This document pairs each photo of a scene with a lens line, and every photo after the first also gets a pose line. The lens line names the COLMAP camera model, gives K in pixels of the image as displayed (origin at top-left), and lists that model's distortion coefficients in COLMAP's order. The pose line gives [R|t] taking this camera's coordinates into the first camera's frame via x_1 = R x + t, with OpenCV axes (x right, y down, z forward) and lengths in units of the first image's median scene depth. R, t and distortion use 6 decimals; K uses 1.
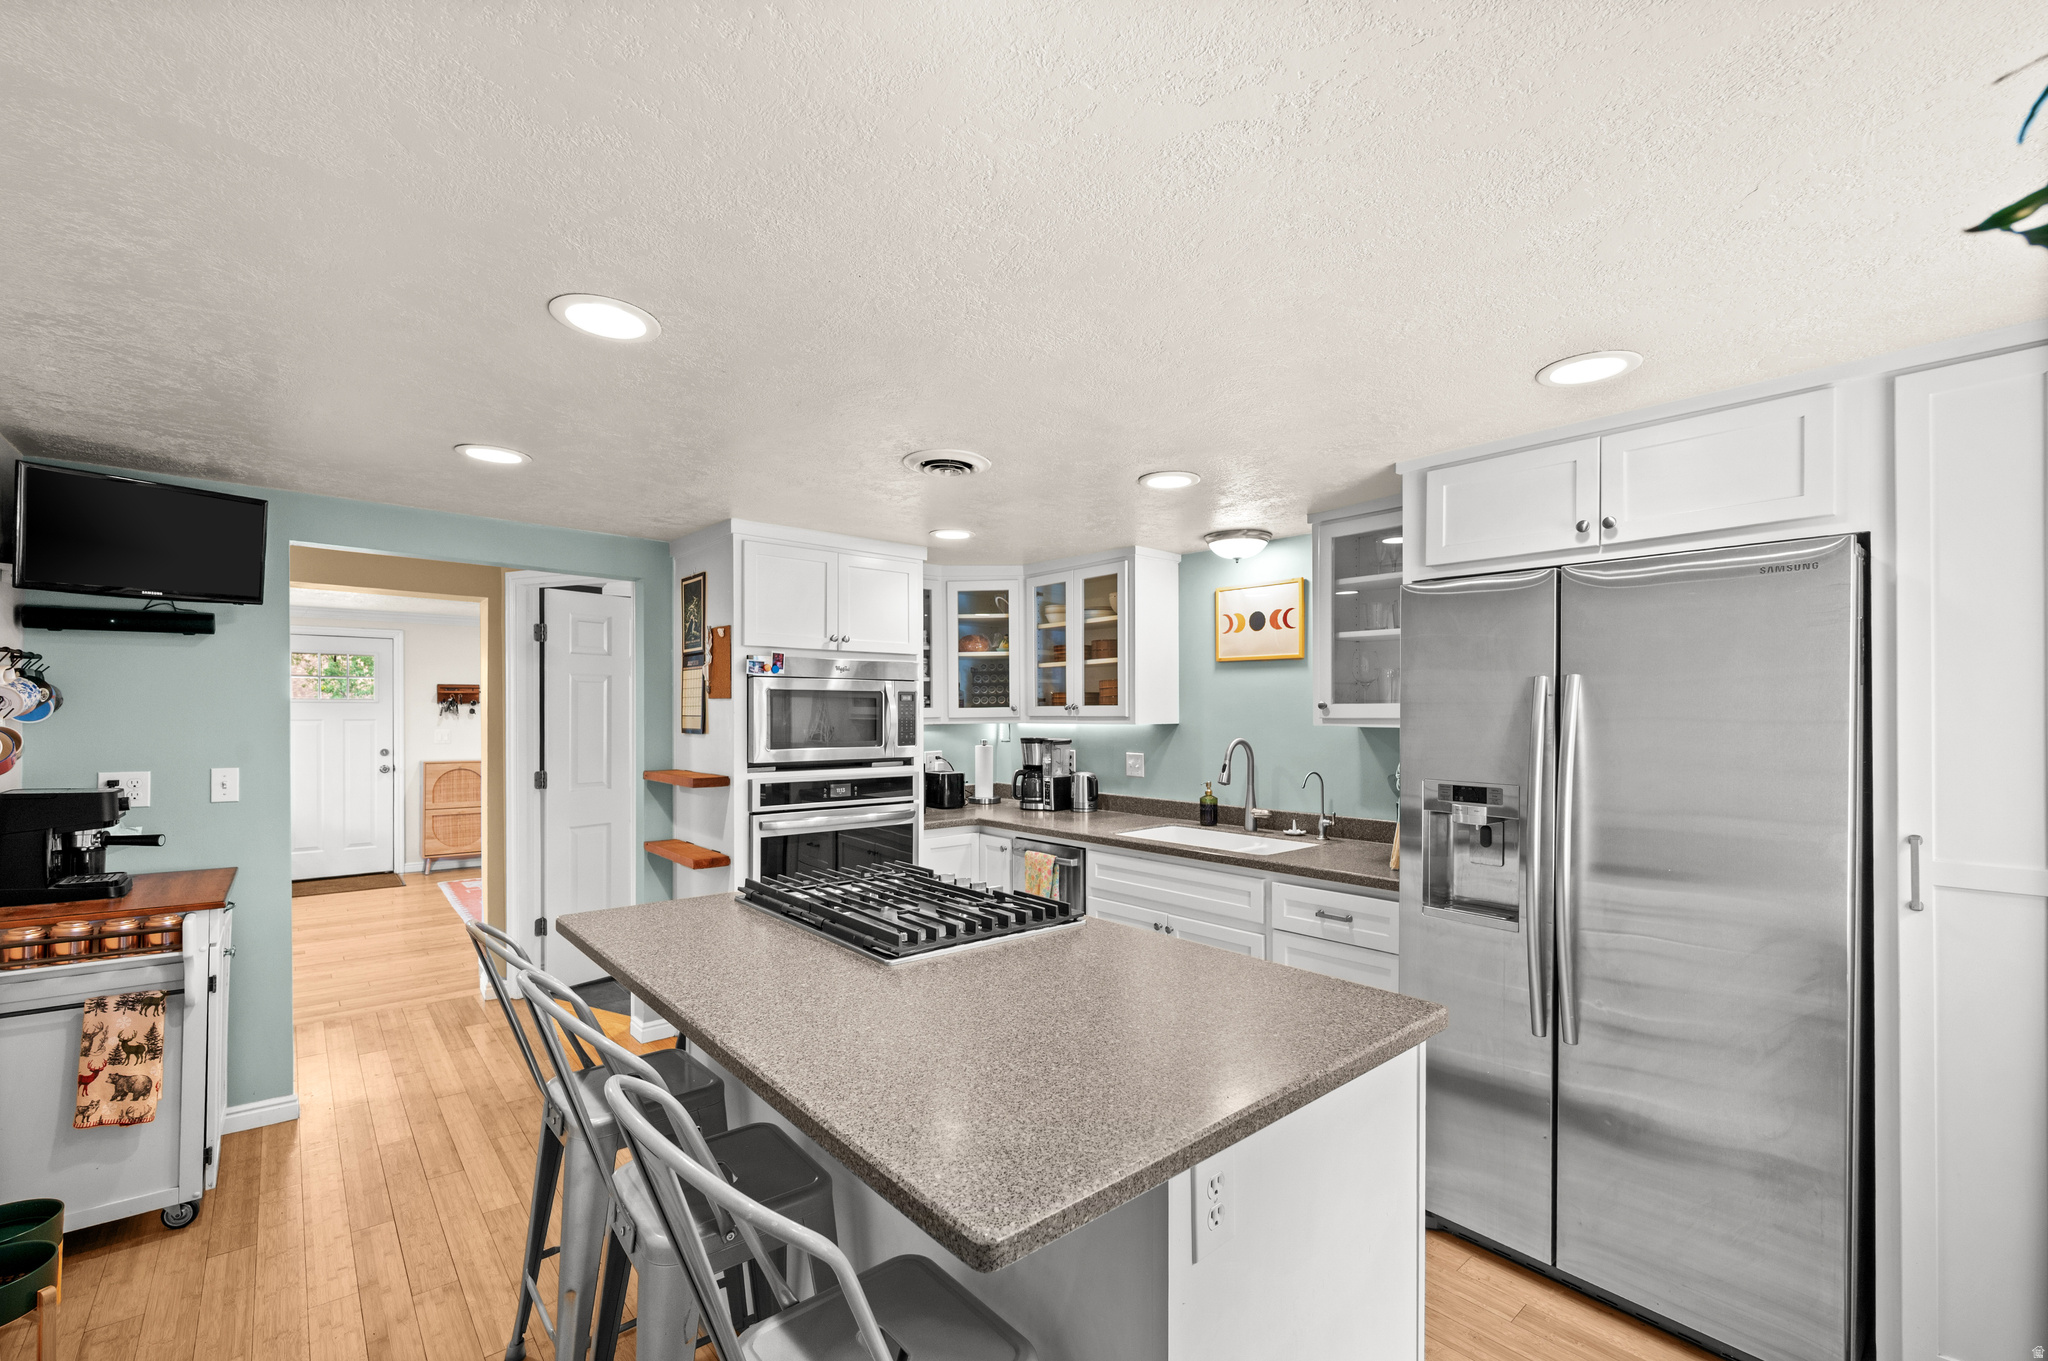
lens RADIAL K [[864.1, 0, 1038.4], [0, 864.1, 715.6], [0, 0, 1]] dist [-0.001968, -0.000149]
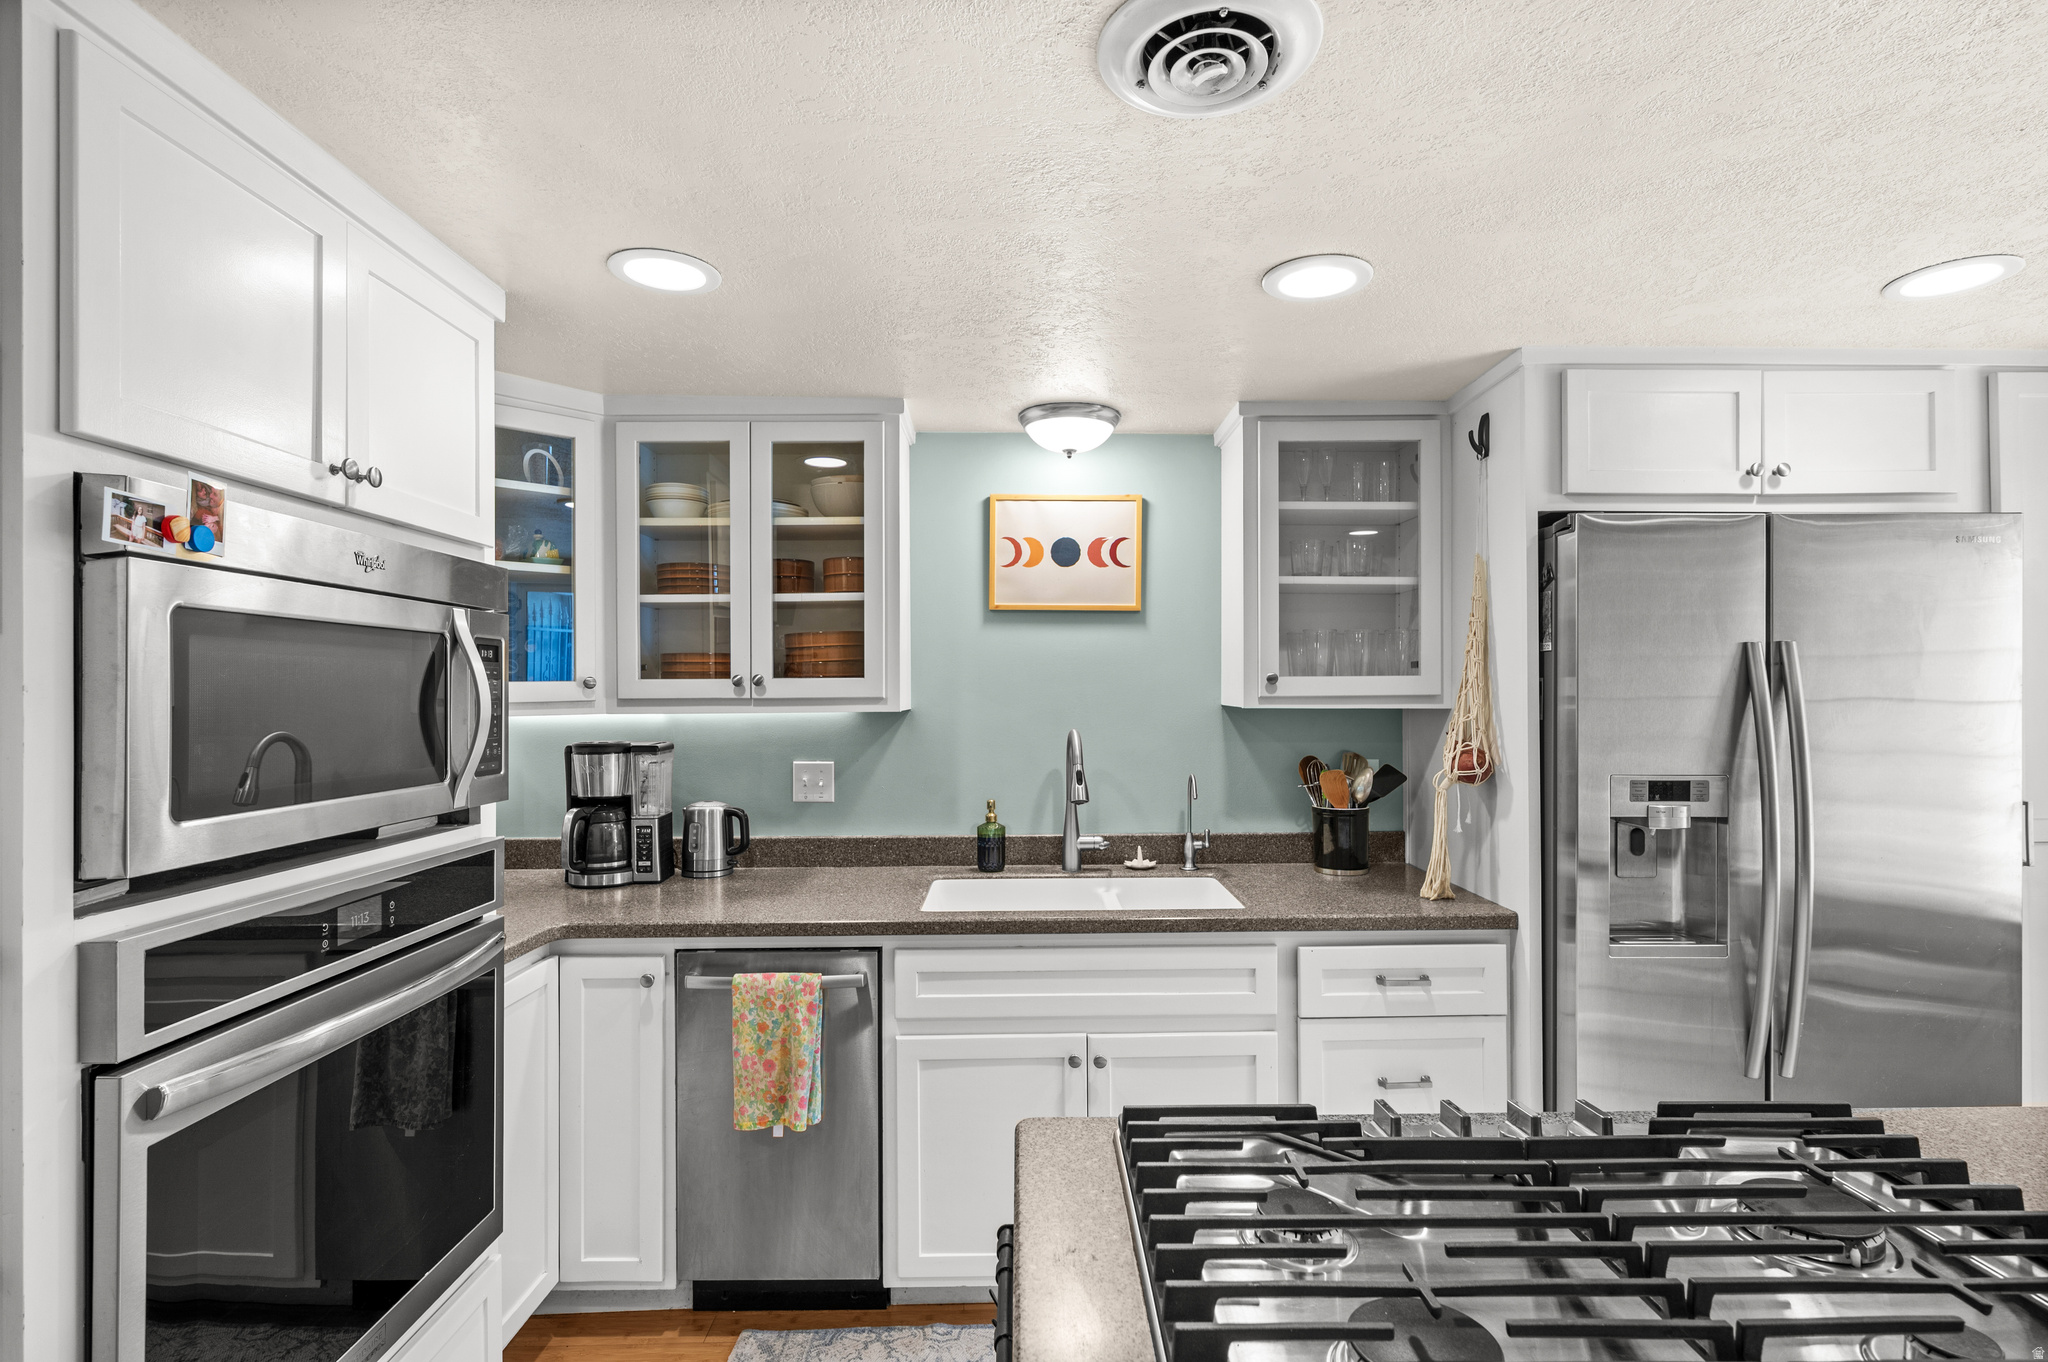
lens RADIAL K [[991.7, 0, 1034.7], [0, 991.7, 689.8], [0, 0, 1]] dist [-0.002545, -0.000333]
pose [[0.646859, -0.001130, 0.762609, -0.336775], [0.007765, 0.999957, -0.005105, -0.000094], [-0.762570, 0.009224, 0.646839, 0.519657]]
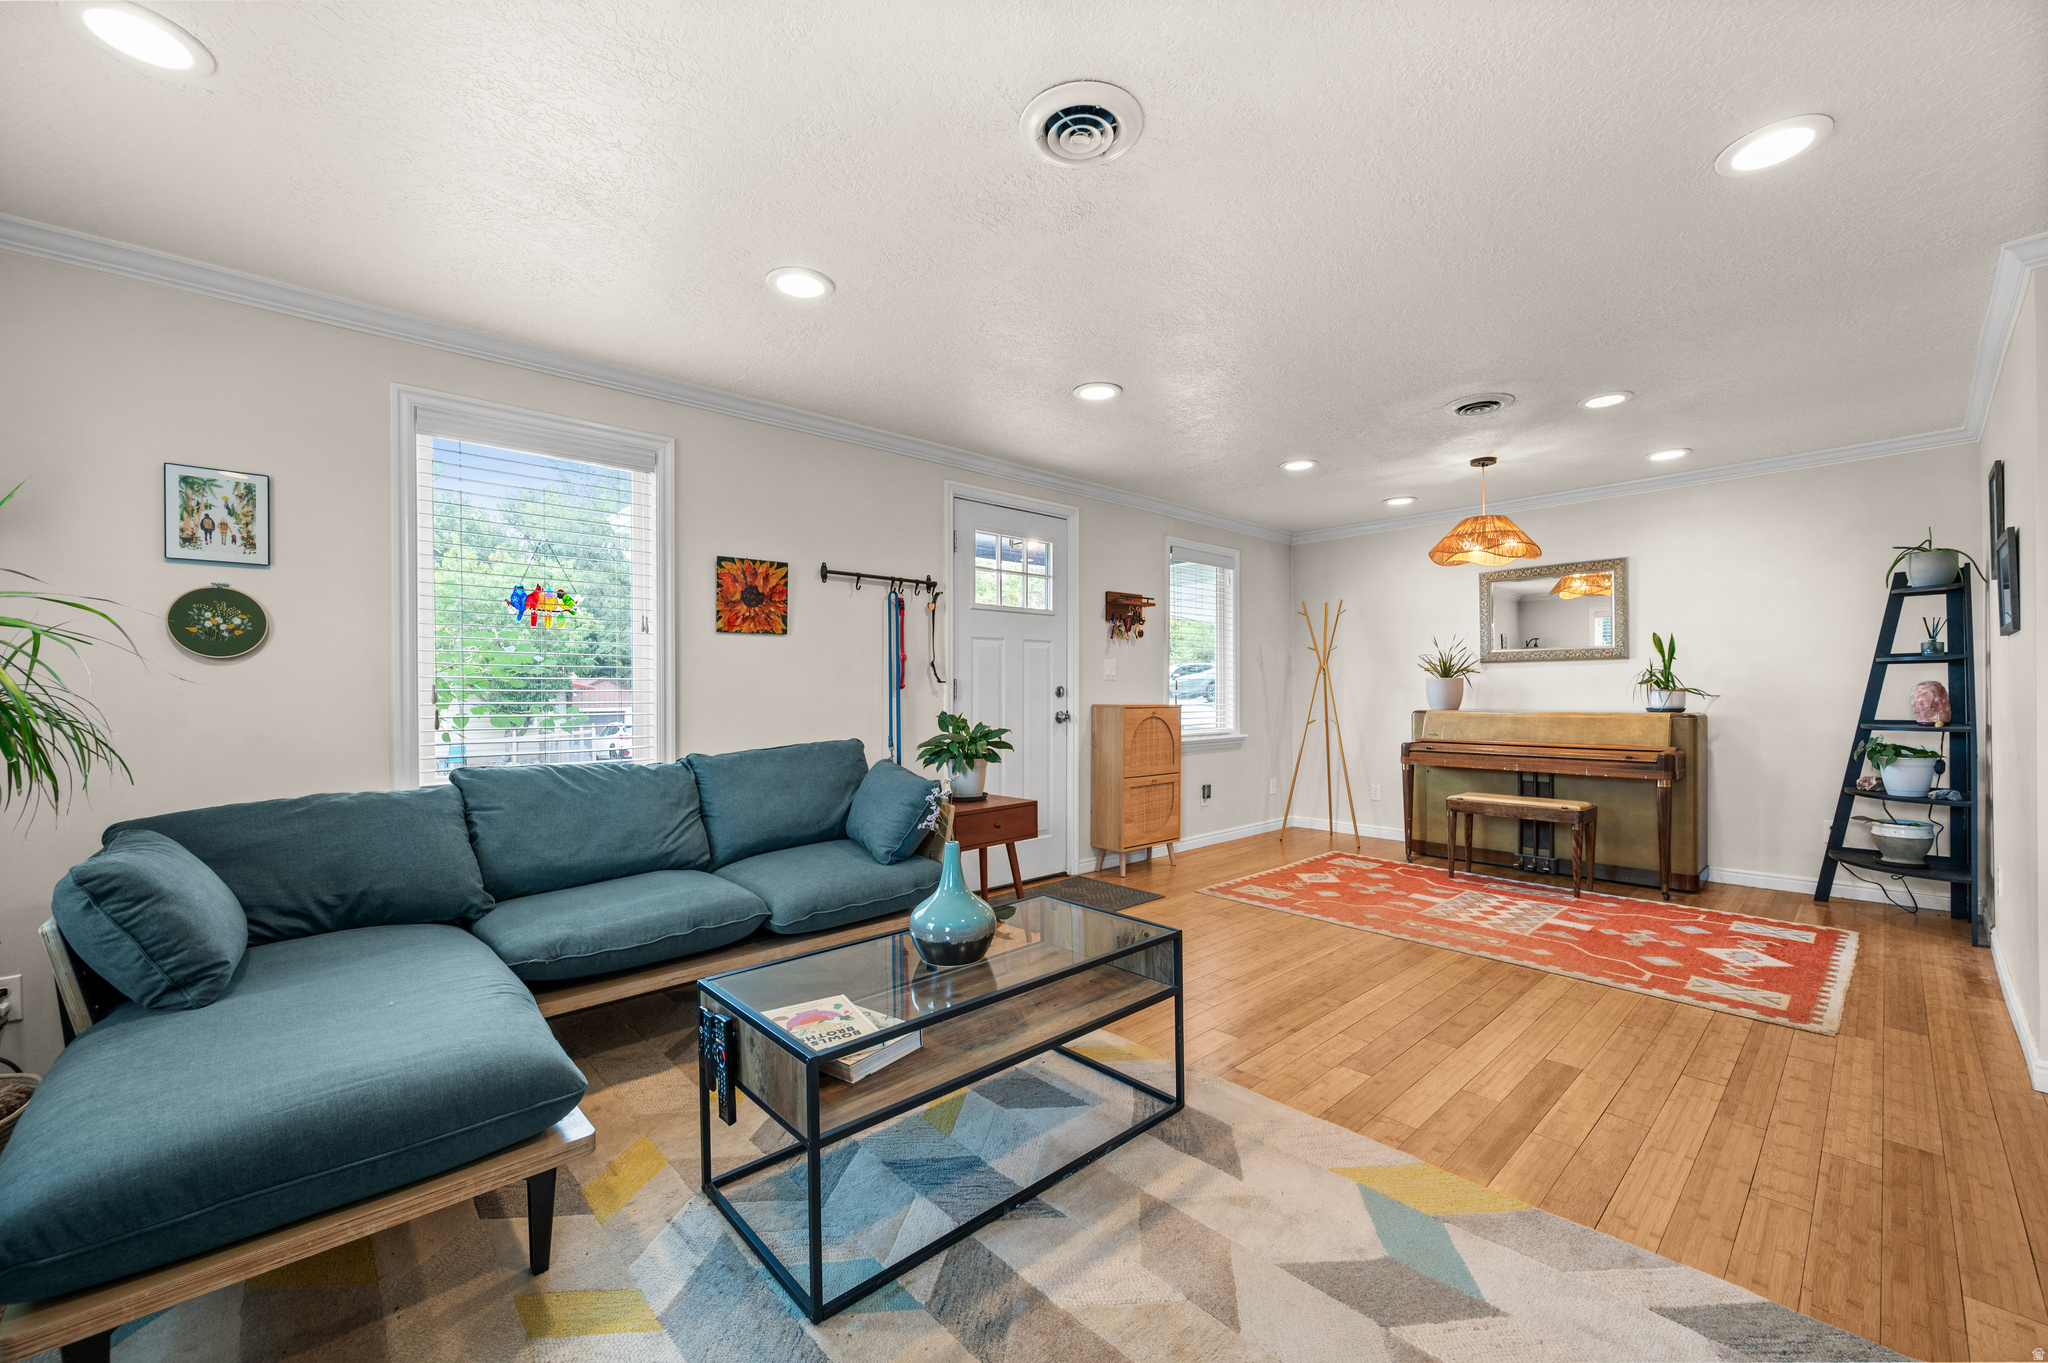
lens RADIAL K [[805.4, 0, 1025.4], [0, 805.4, 693.9], [0, 0, 1]] dist [-0.000596, -0.000141]
pose [[0.999726, -0.008072, 0.021953, -1.568822], [0.008138, 0.999963, -0.002900, 0.086900], [-0.021929, 0.003078, 0.999755, 0.776774]]
